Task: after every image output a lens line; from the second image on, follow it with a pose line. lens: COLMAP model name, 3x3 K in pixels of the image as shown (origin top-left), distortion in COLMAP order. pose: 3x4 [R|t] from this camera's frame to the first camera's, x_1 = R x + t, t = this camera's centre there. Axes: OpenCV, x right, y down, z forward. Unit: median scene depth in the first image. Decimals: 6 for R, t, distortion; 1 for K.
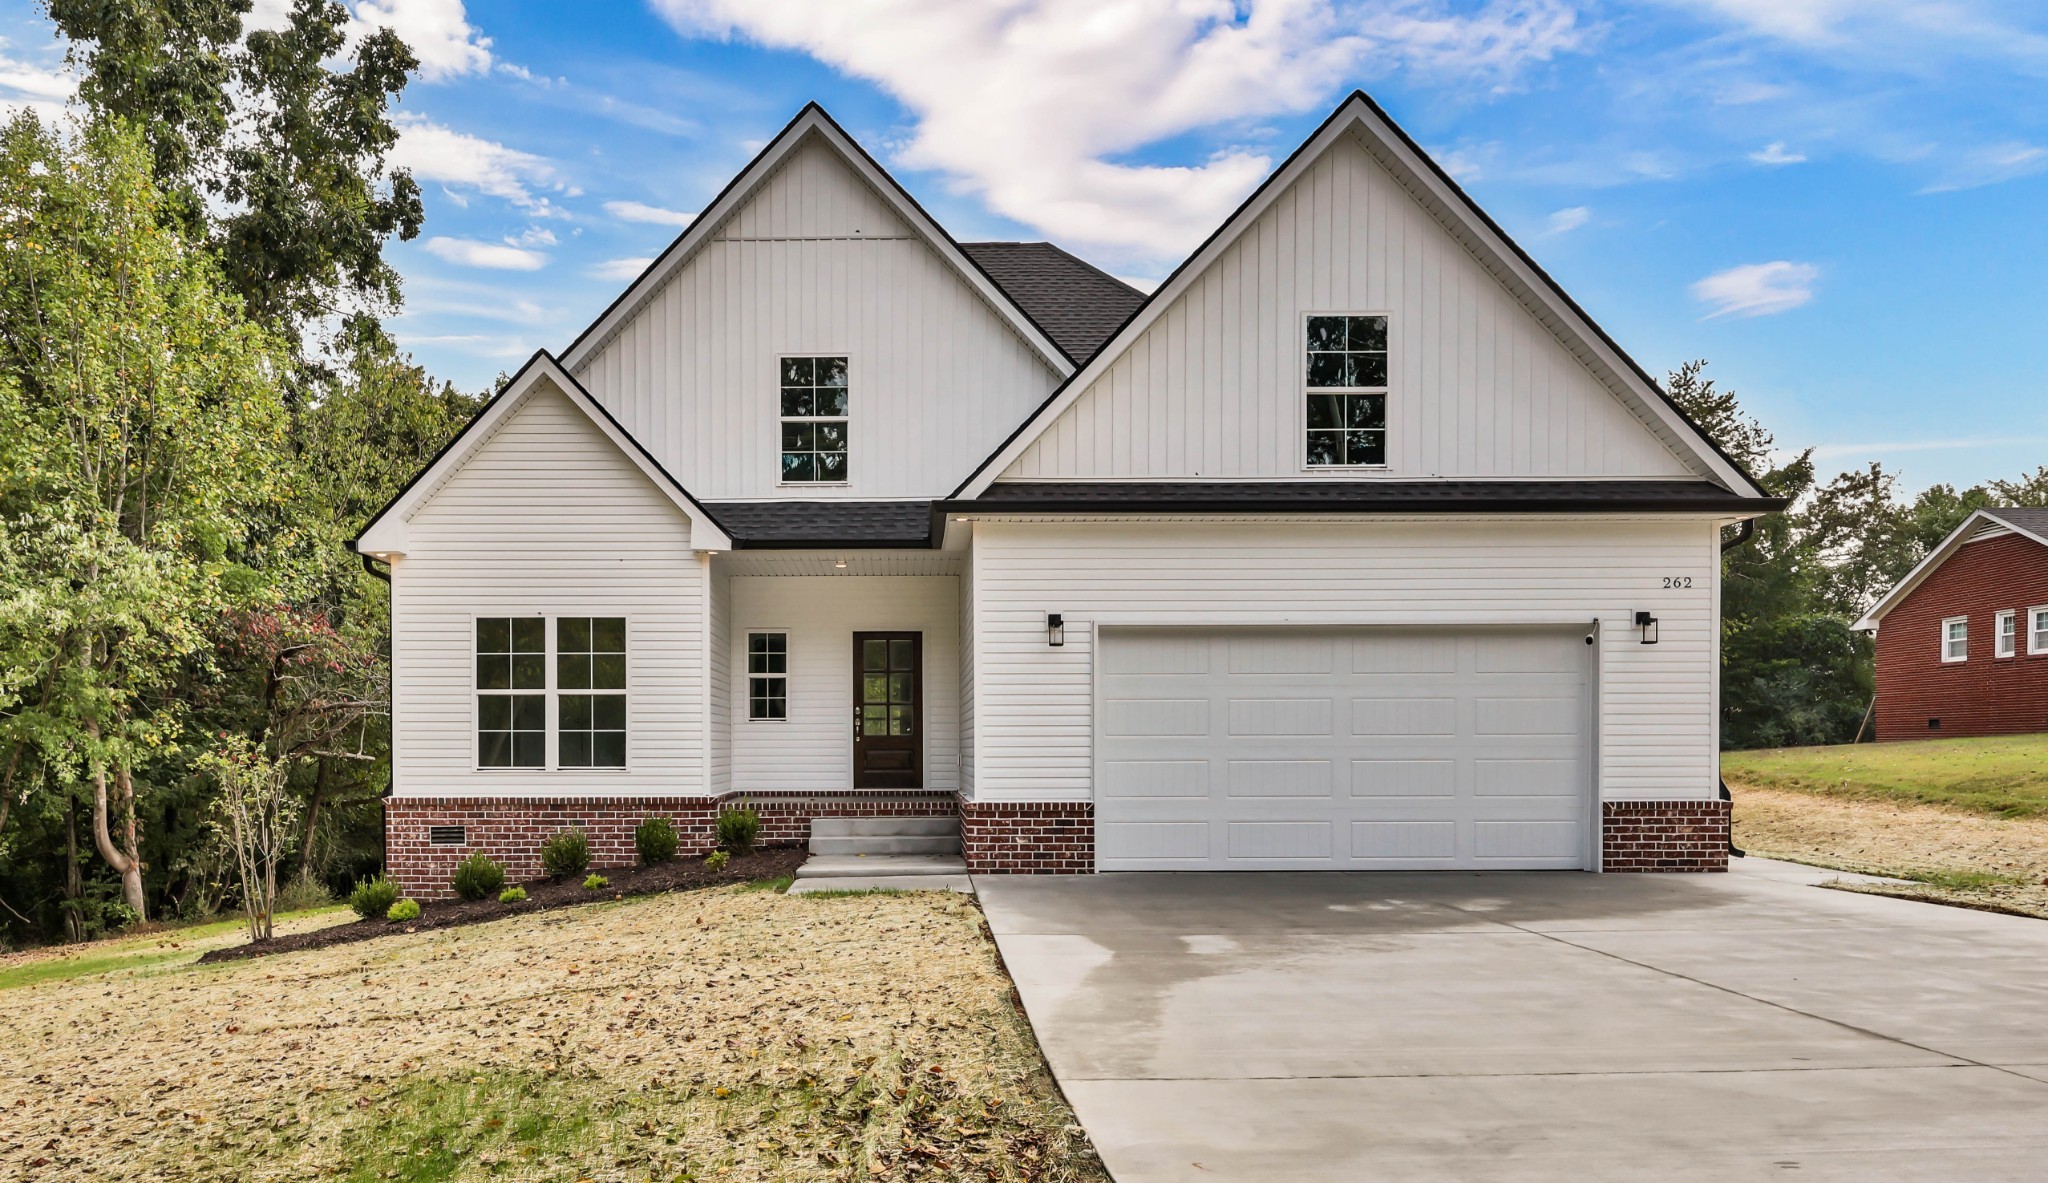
lens RADIAL K [[1471.4, 0, 925.6], [0, 1471.4, 758.7], [0, 0, 1]] dist [0.004052, 0.001216]
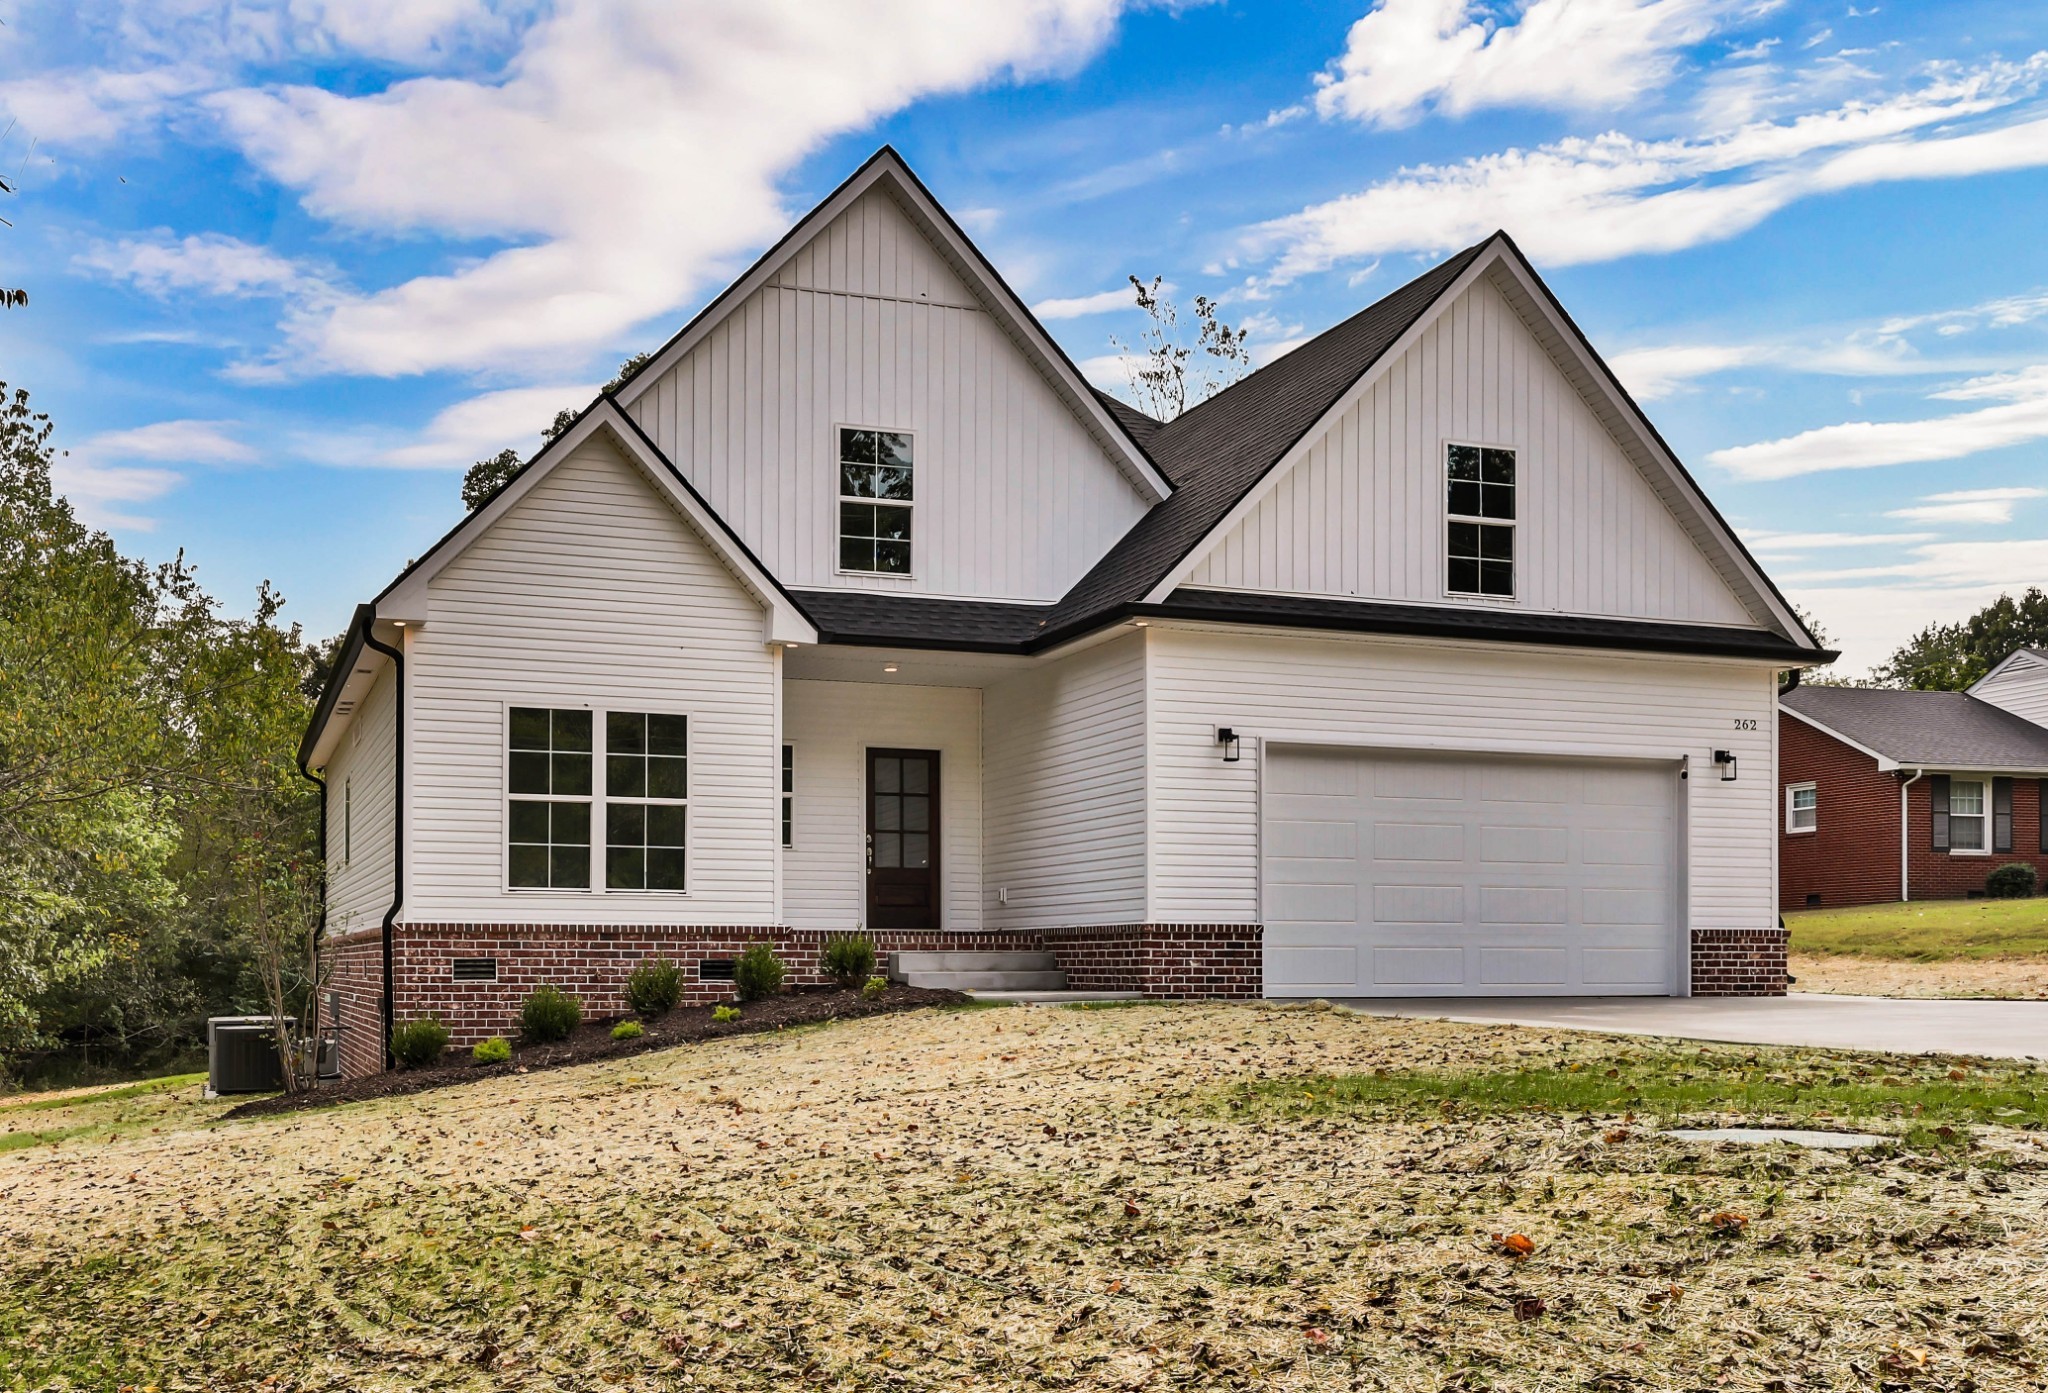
lens RADIAL K [[2049.9, 0, 961.9], [0, 2049.9, 938.8], [0, 0, 1]] dist [0.005211, 0.007446]
pose [[0.938174, 0.008691, 0.346054, -0.486674], [-0.000995, 0.999748, -0.022409, 0.063011], [-0.346161, 0.020679, 0.937947, -0.175761]]
